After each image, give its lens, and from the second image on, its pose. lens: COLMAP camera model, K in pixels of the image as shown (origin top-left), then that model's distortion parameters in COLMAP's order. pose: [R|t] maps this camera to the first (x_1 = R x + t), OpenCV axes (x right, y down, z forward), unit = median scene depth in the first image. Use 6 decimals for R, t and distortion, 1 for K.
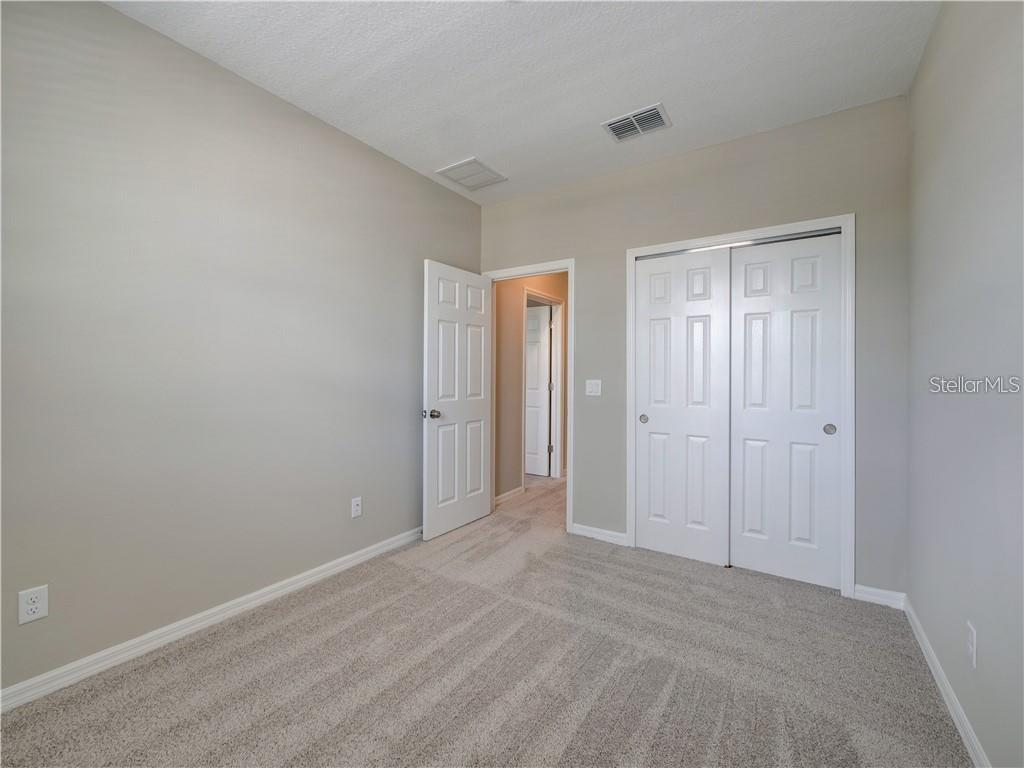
lens RADIAL K [[434.6, 0, 511.8], [0, 434.6, 376.7], [0, 0, 1]] dist [-0.000079, -0.000028]
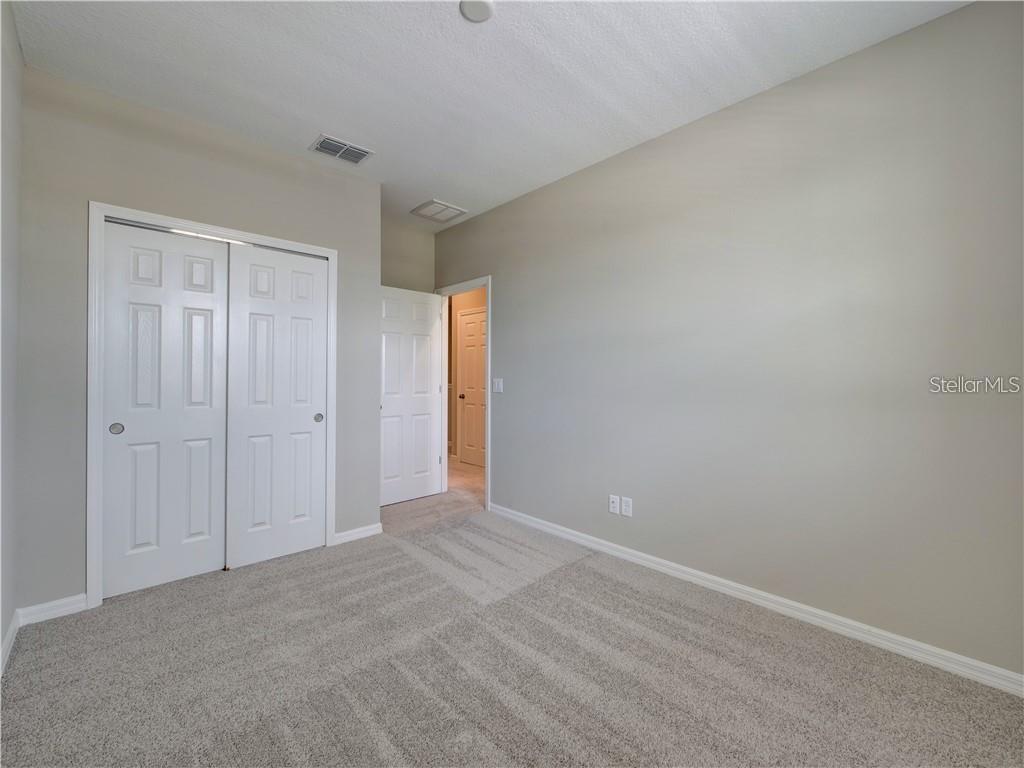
lens RADIAL K [[434.6, 0, 511.8], [0, 434.6, 376.7], [0, 0, 1]] dist [-0.000079, -0.000028]
pose [[0.286965, -0.003950, 0.957933, -0.261274], [-0.006212, 0.999963, 0.005985, -0.005974], [-0.957921, -0.007668, 0.286930, 0.104282]]
